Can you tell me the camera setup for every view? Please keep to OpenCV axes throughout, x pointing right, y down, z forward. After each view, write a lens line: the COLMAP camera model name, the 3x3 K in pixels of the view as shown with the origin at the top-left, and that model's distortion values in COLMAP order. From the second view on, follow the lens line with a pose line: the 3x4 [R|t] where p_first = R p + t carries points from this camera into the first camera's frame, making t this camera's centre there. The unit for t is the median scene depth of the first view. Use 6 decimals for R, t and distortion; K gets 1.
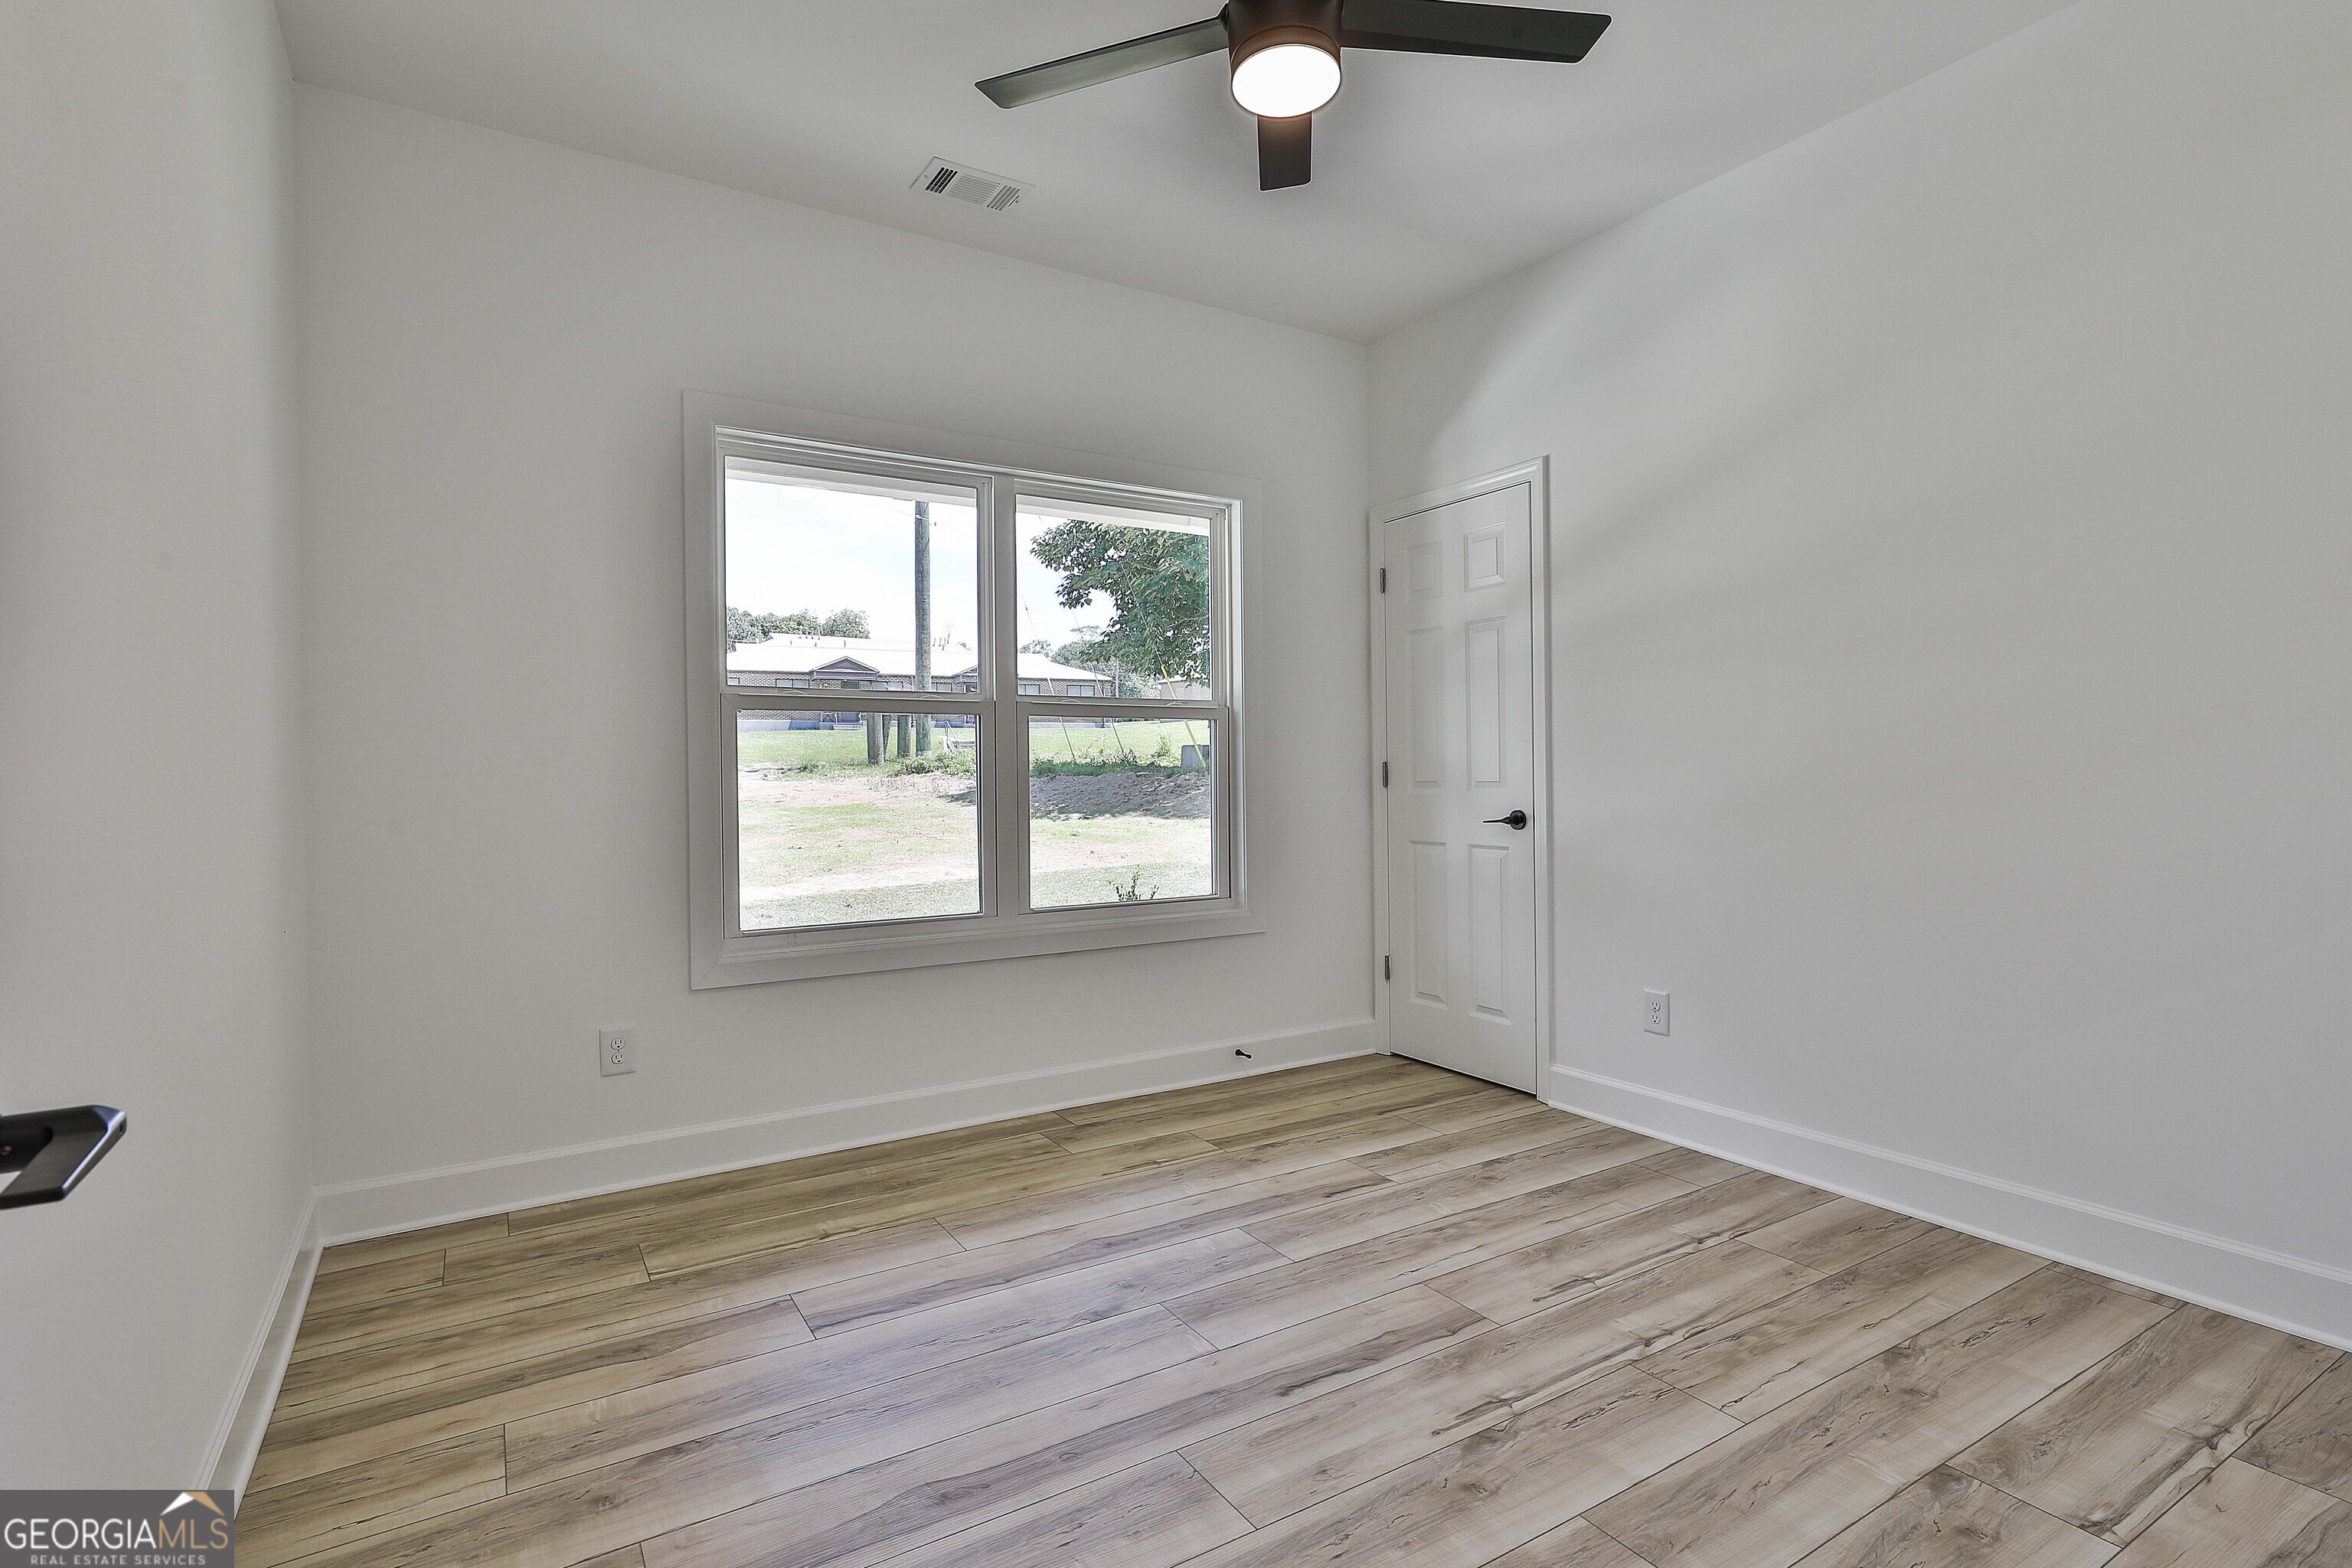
lens RADIAL K [[1140.4, 0, 1179.9], [0, 1140.4, 786.3], [0, 0, 1]] dist [-0.010692, 0.007230]
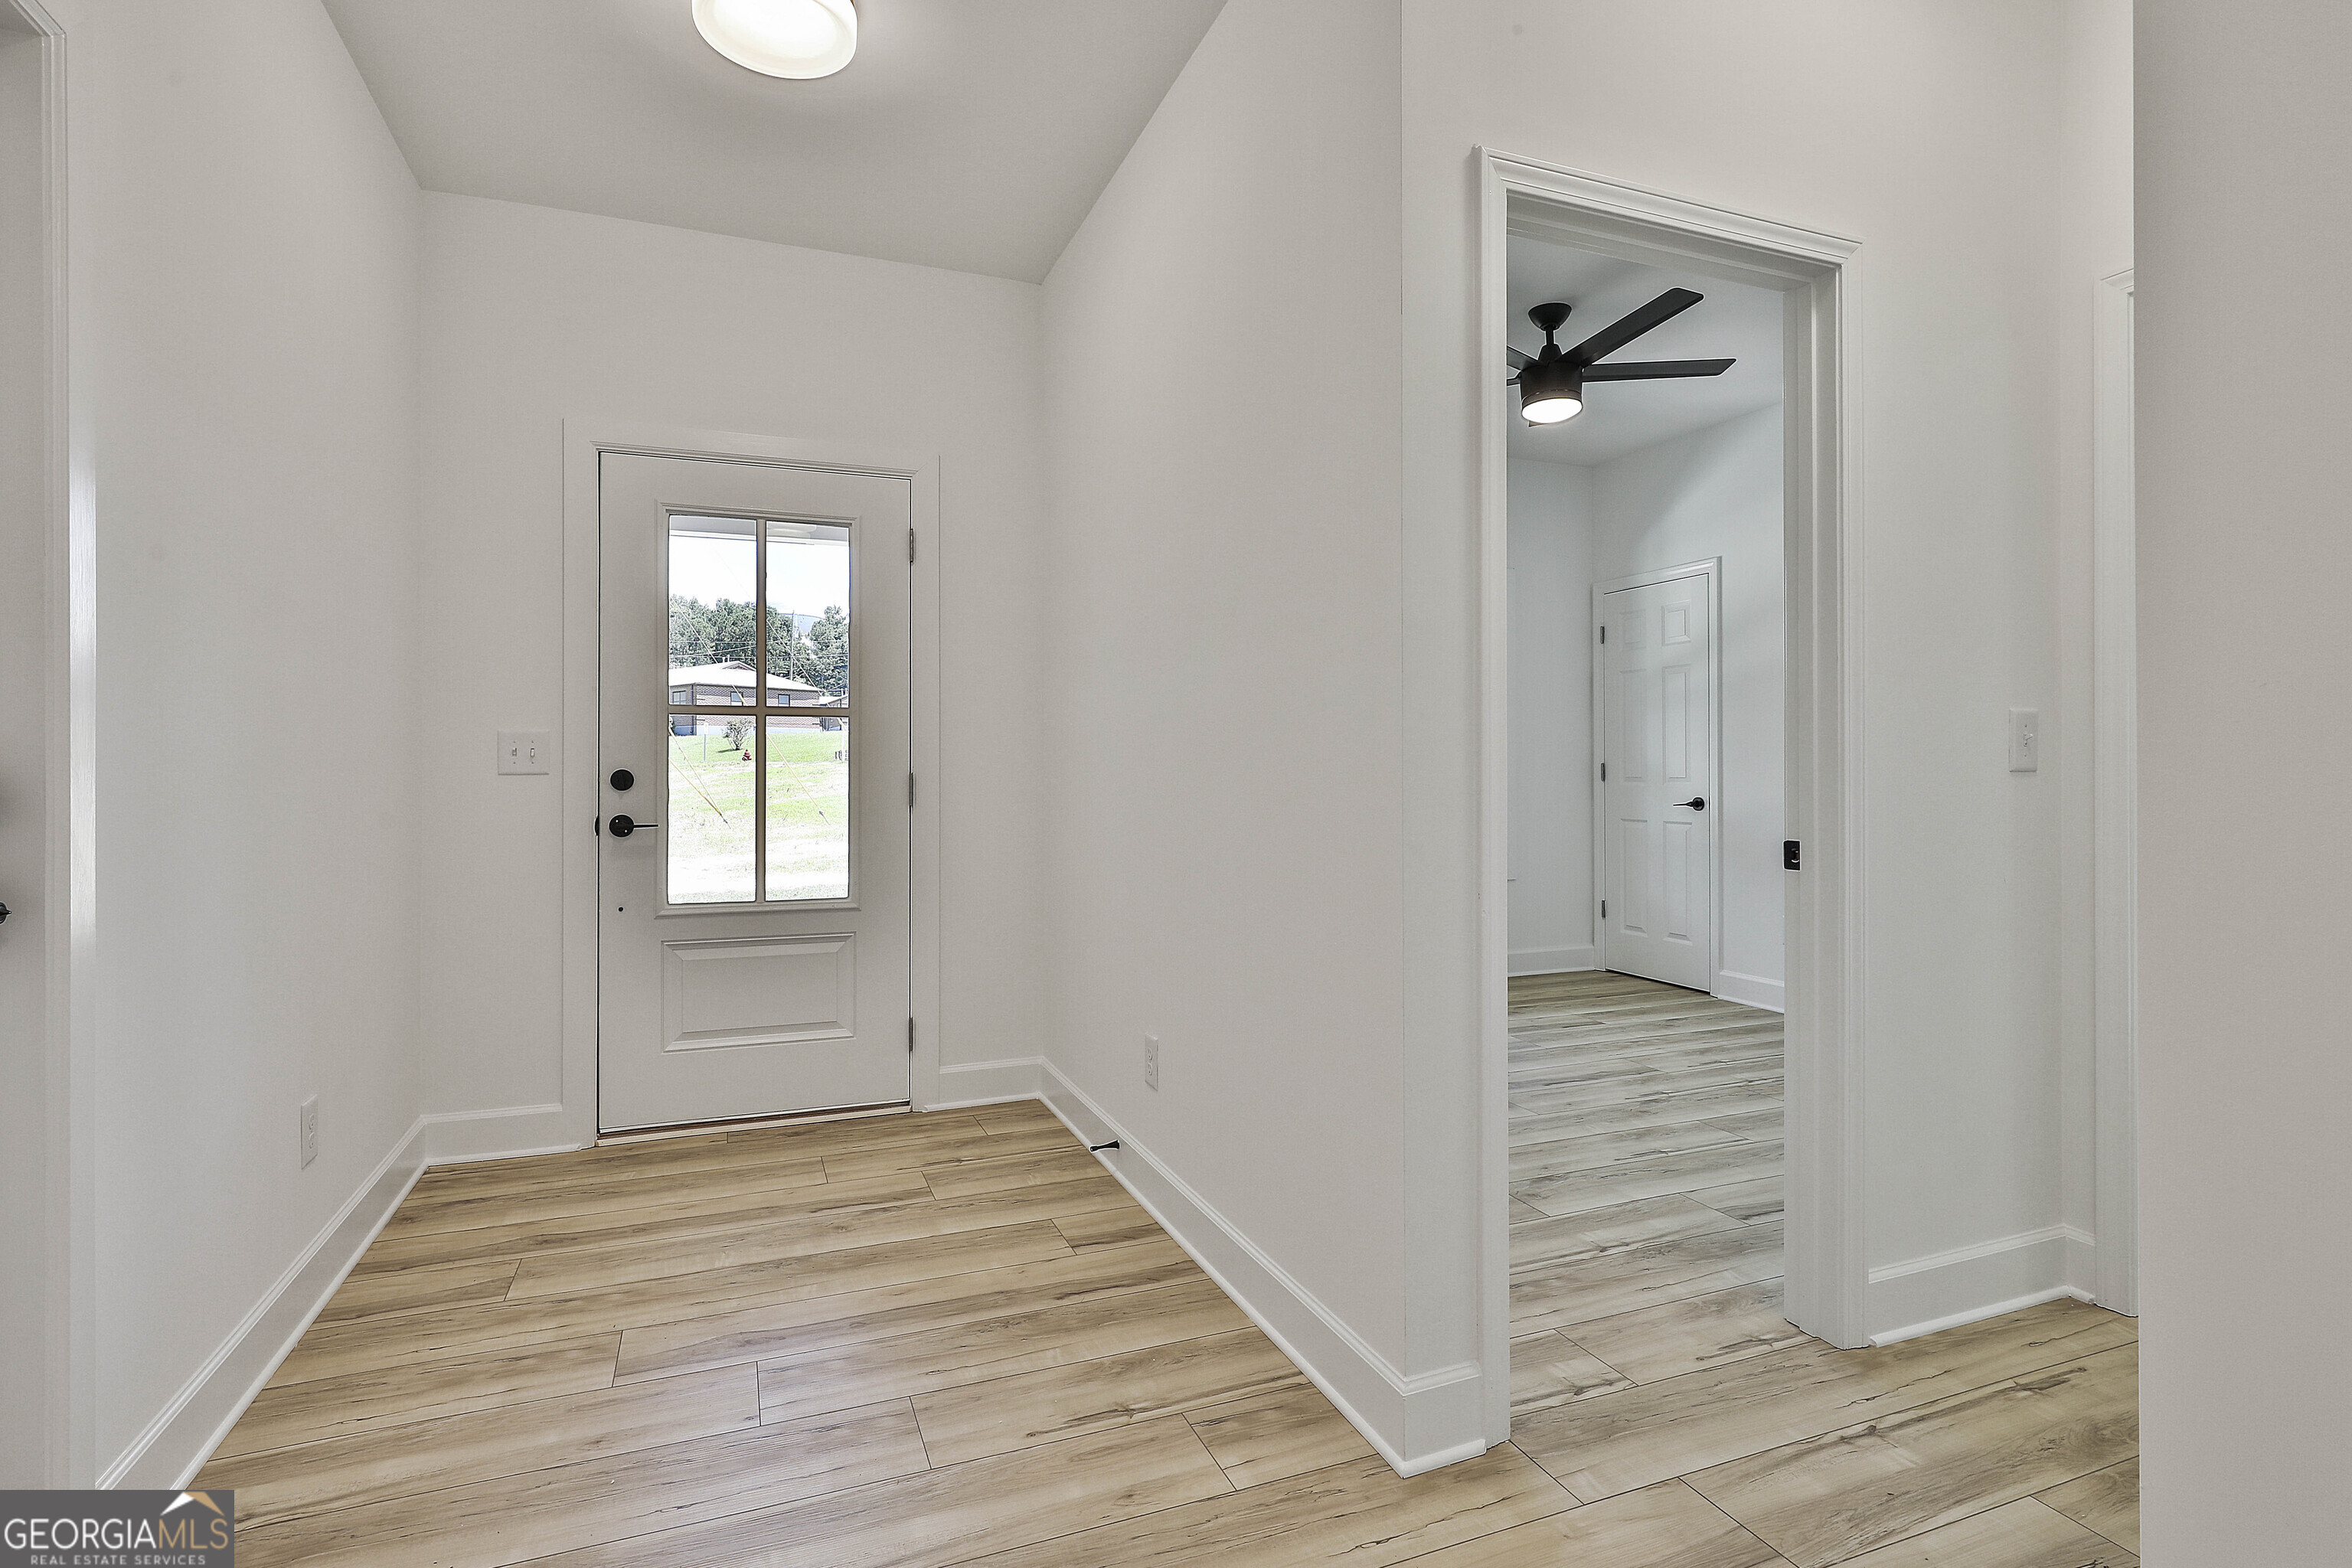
lens RADIAL K [[1140.4, 0, 1166.0], [0, 1140.4, 777.2], [0, 0, 1]] dist [-0.010692, 0.007230]
pose [[0.982497, 0.009273, -0.186048, -0.100519], [-0.009843, 0.999949, -0.002141, 0.005241], [0.186019, 0.003935, 0.982538, -0.548364]]
